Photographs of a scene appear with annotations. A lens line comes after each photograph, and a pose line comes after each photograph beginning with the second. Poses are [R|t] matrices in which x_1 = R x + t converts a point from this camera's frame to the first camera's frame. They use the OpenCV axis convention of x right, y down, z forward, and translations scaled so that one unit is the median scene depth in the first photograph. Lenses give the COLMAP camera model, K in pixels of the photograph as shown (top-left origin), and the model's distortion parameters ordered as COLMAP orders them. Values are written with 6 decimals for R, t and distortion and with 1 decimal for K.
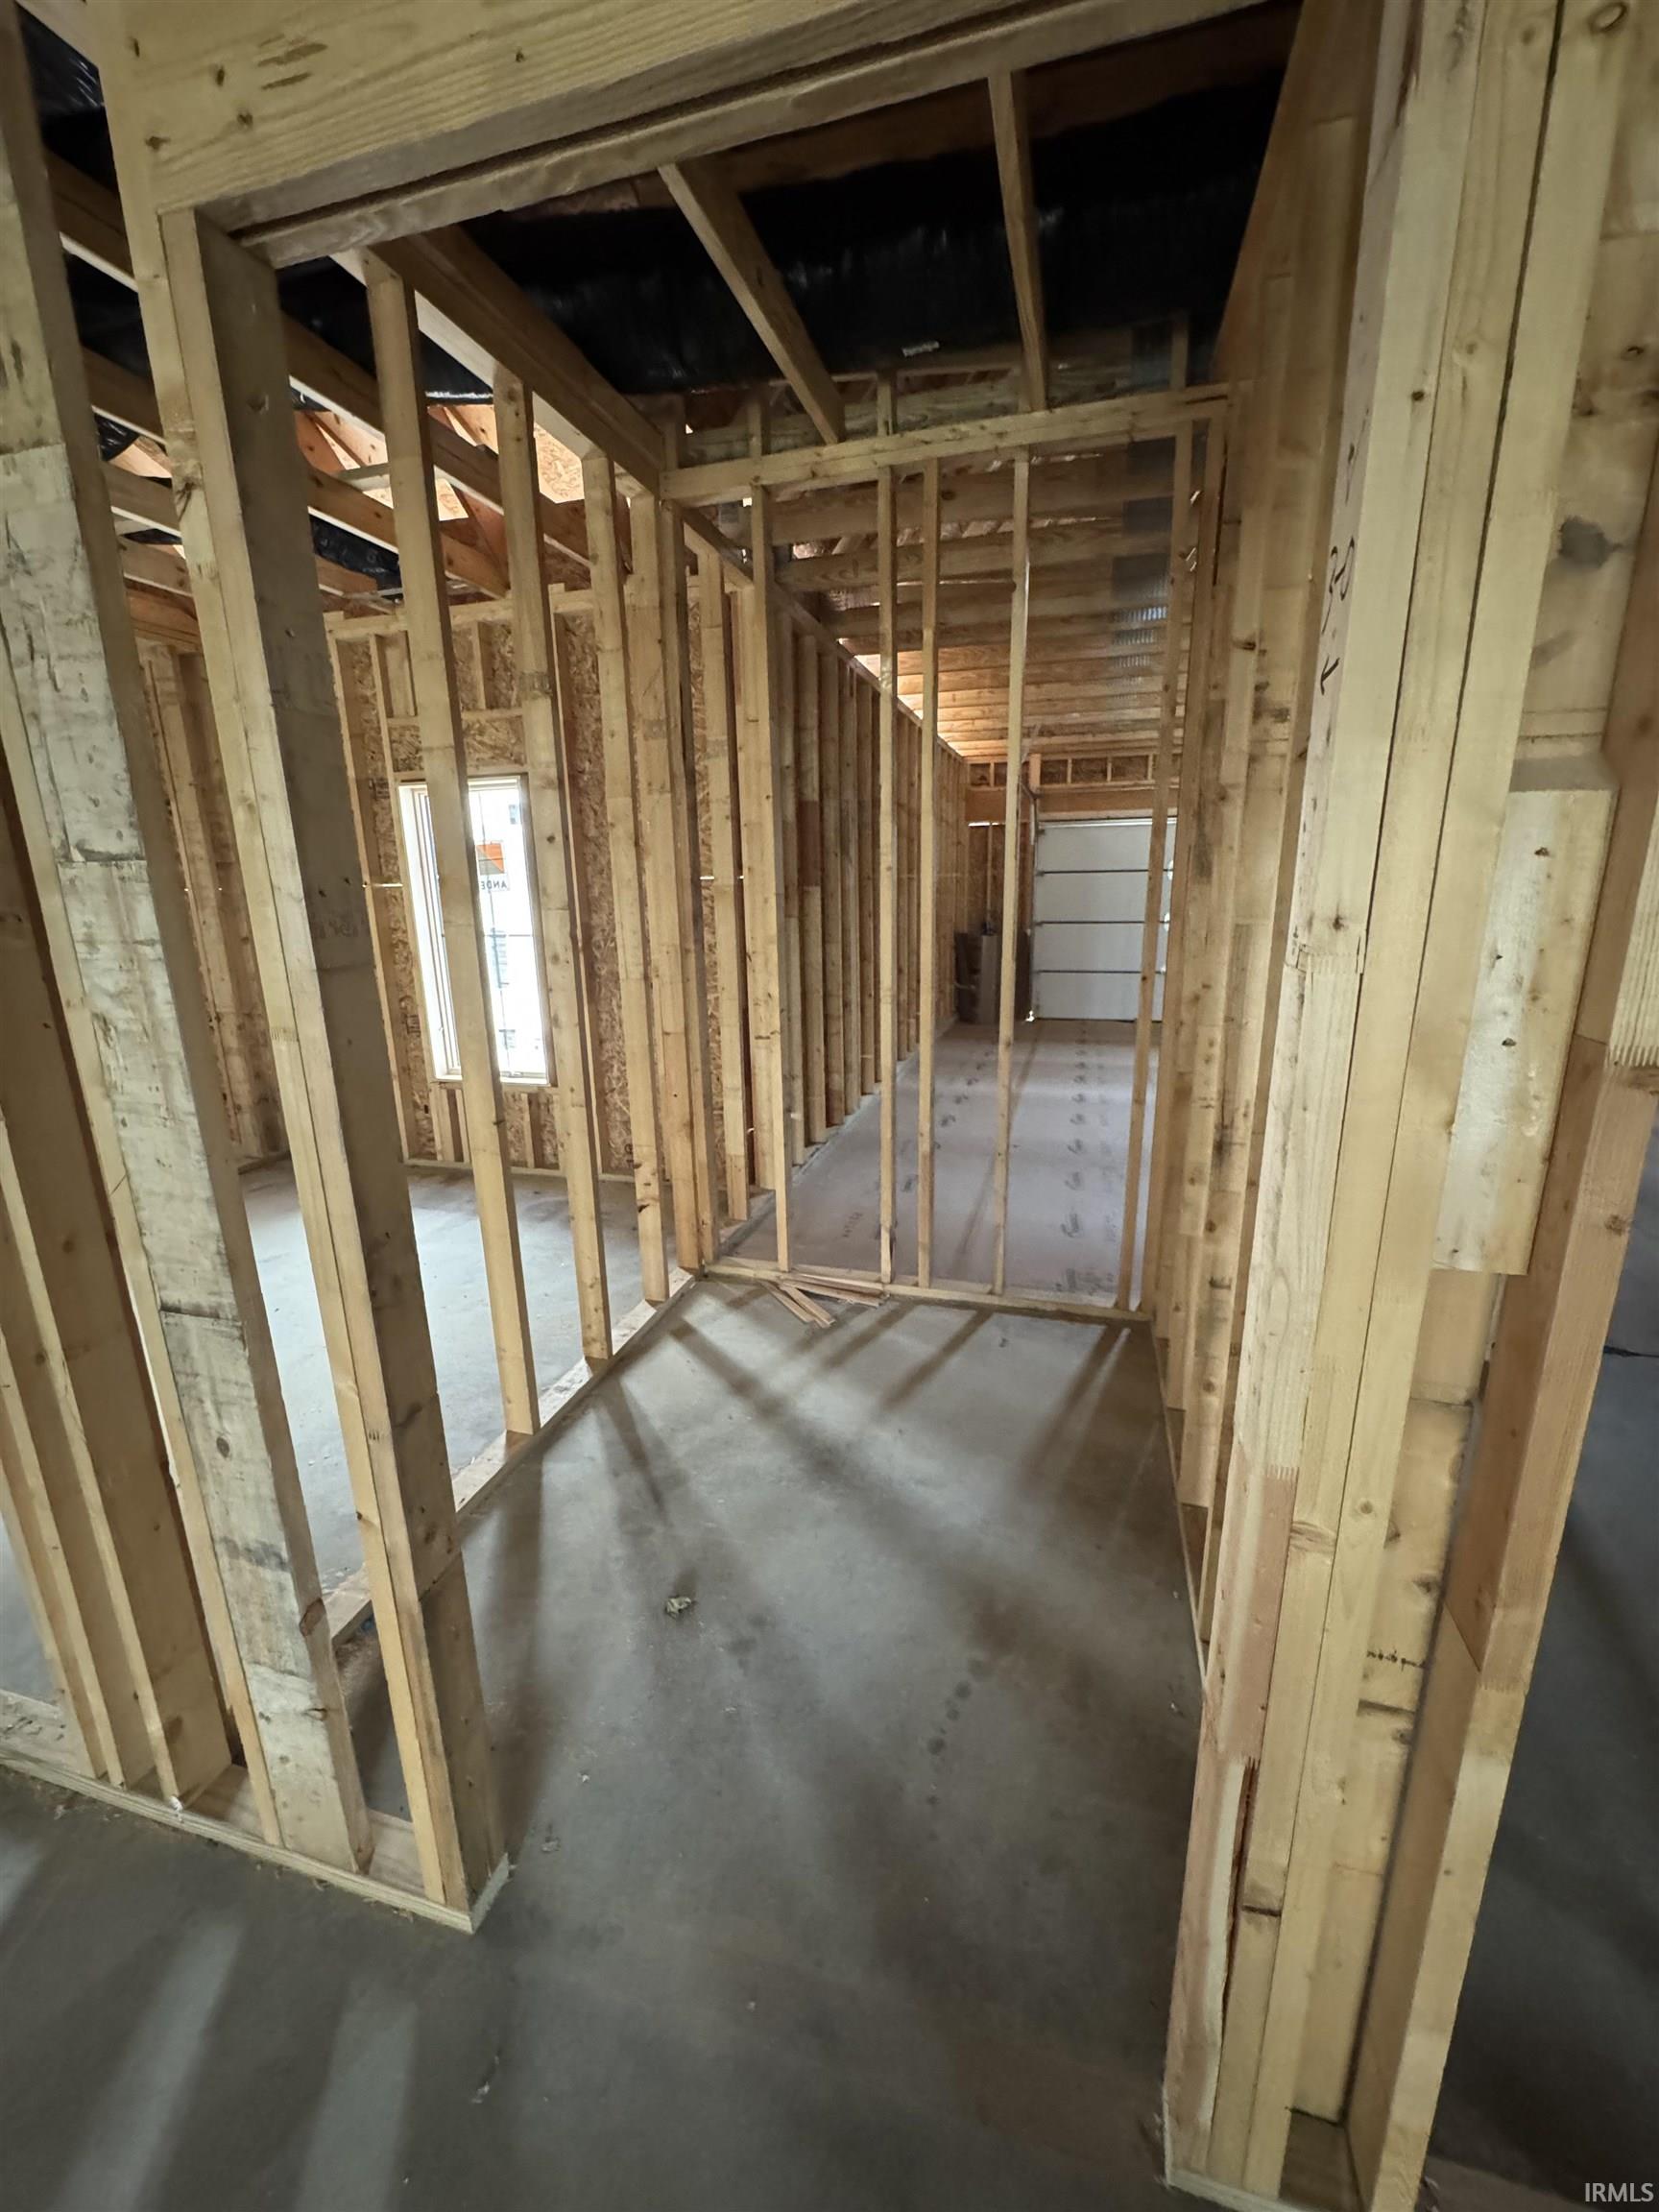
lens RADIAL K [[882.3, 0, 826.7], [0, 882.3, 1107.0], [0, 0, 1]] dist [-0.000221, -0.000446]
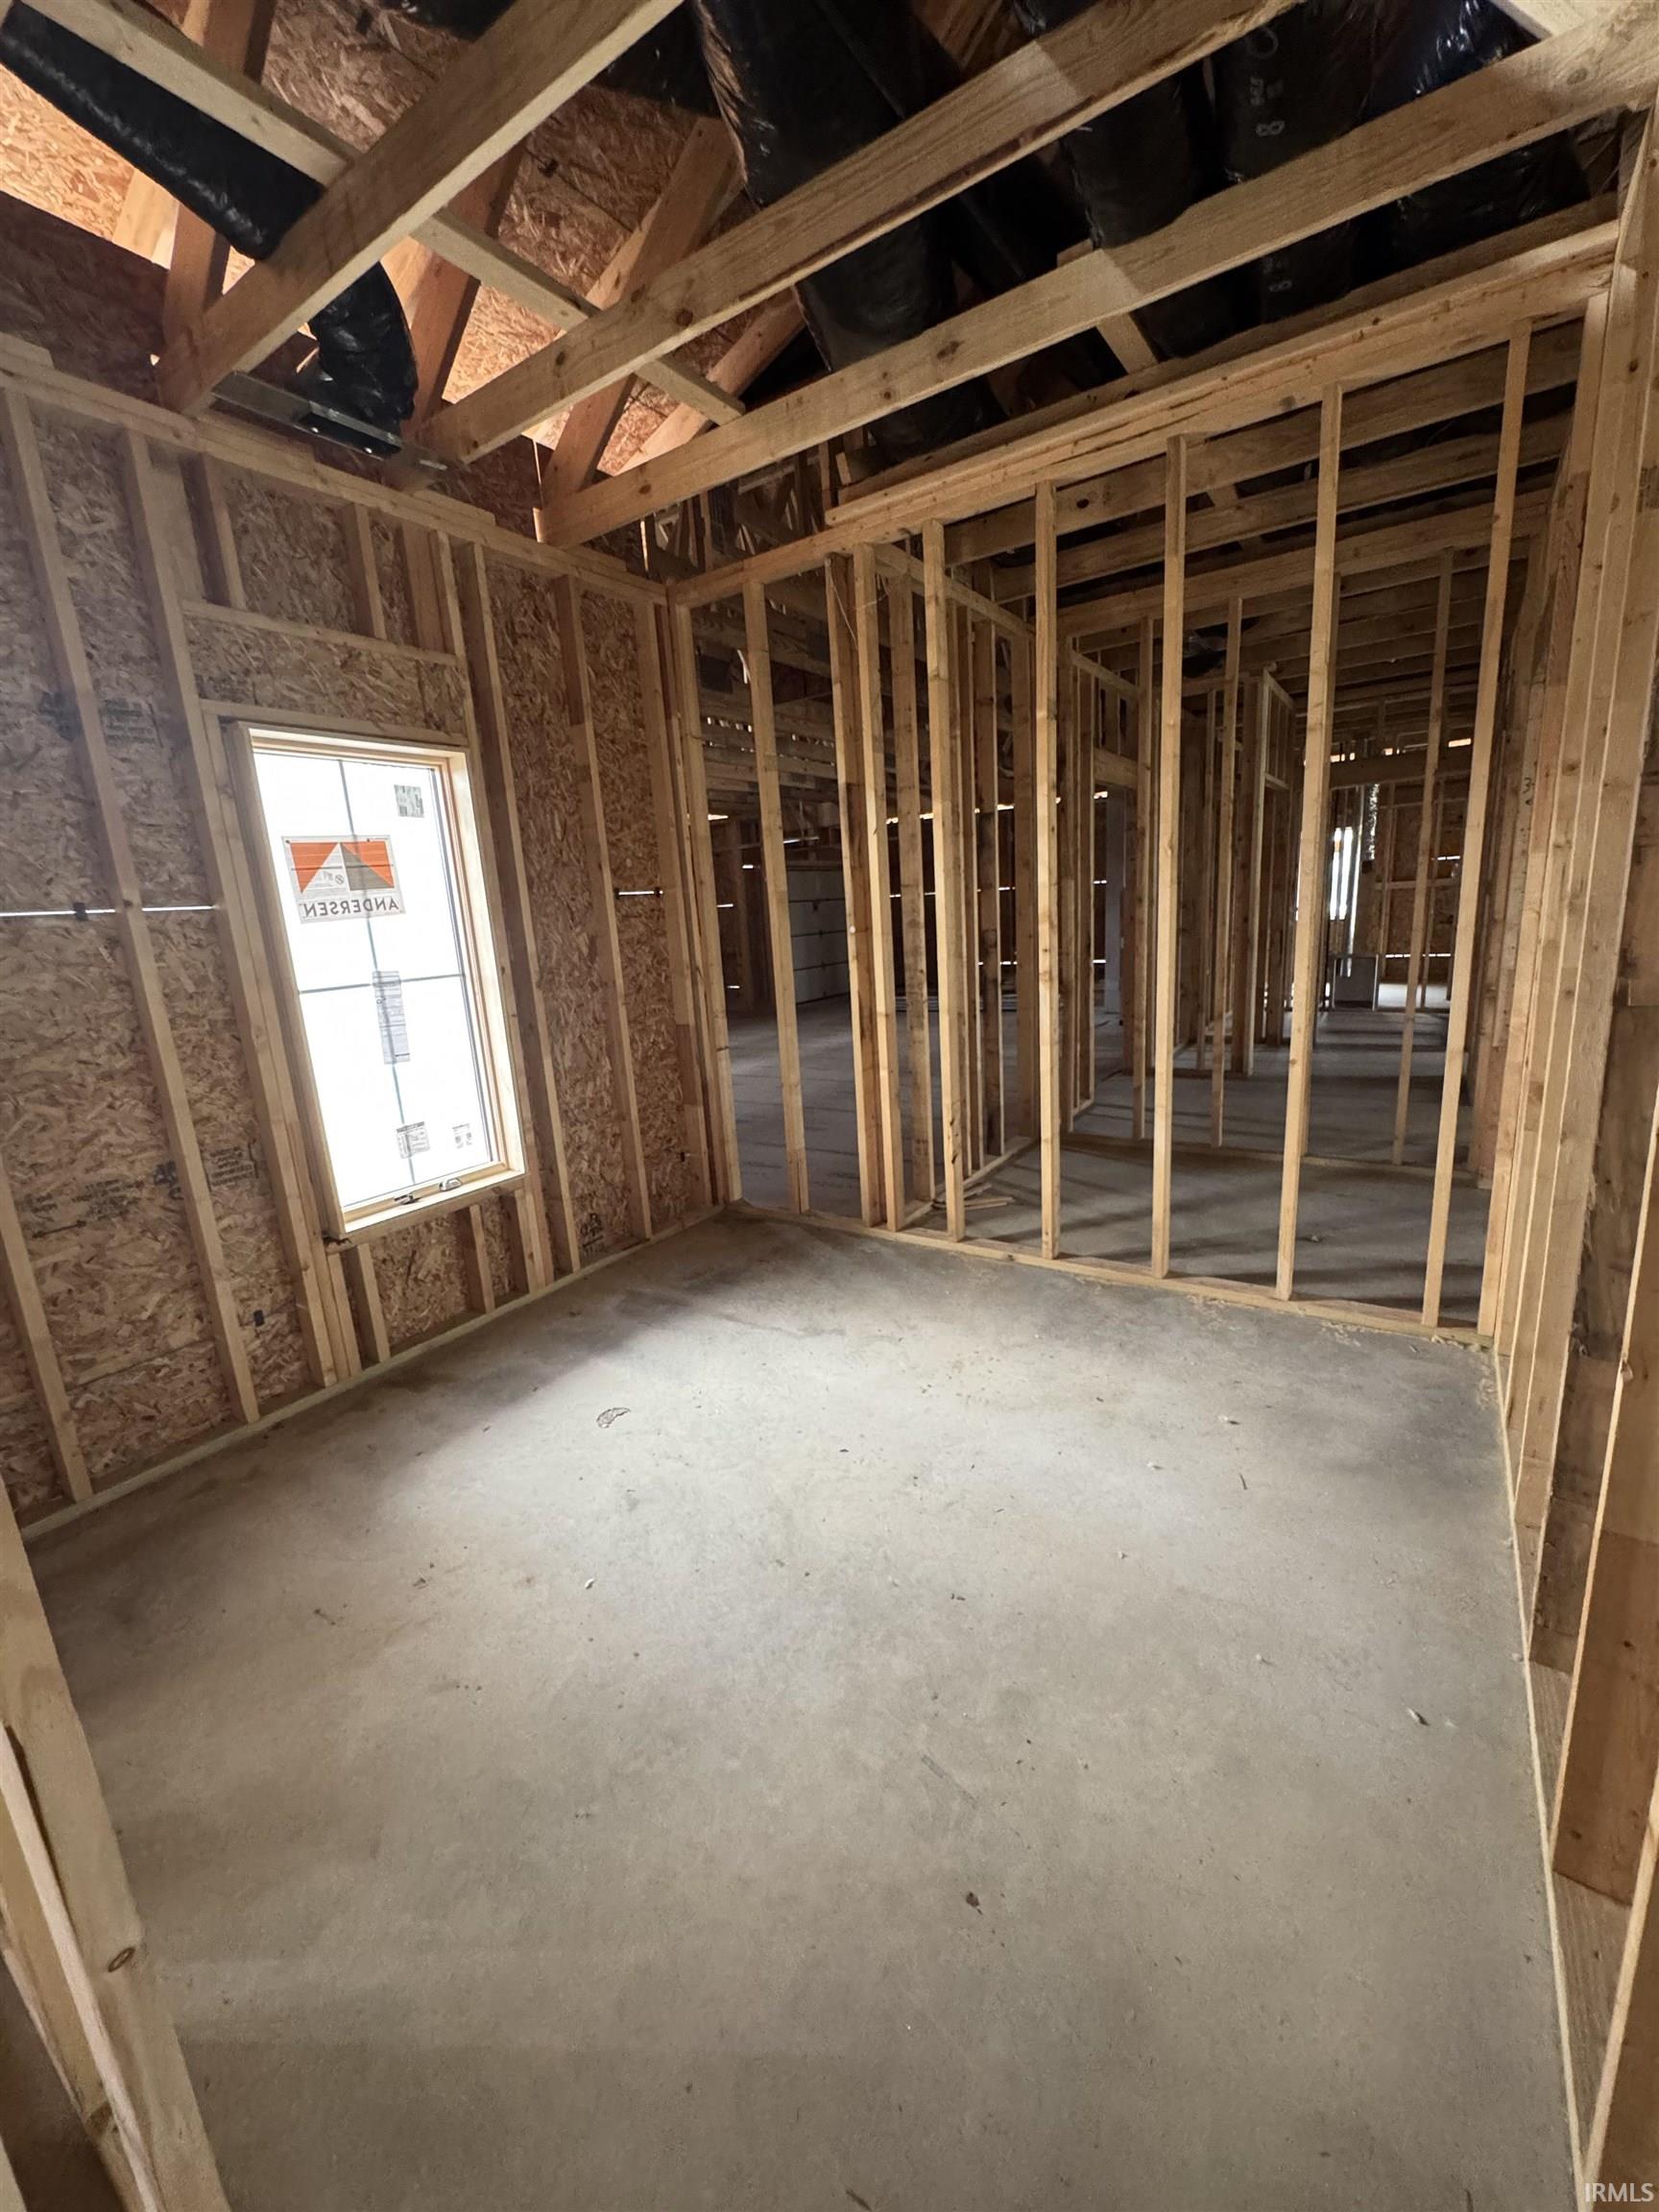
lens RADIAL K [[882.3, 0, 826.7], [0, 882.3, 1107.0], [0, 0, 1]] dist [-0.000221, -0.000446]
pose [[0.307082, -0.213557, 0.927412, -0.910174], [0.284952, 0.950422, 0.124503, -0.098201], [-0.908021, 0.226035, 0.352711, 0.507942]]
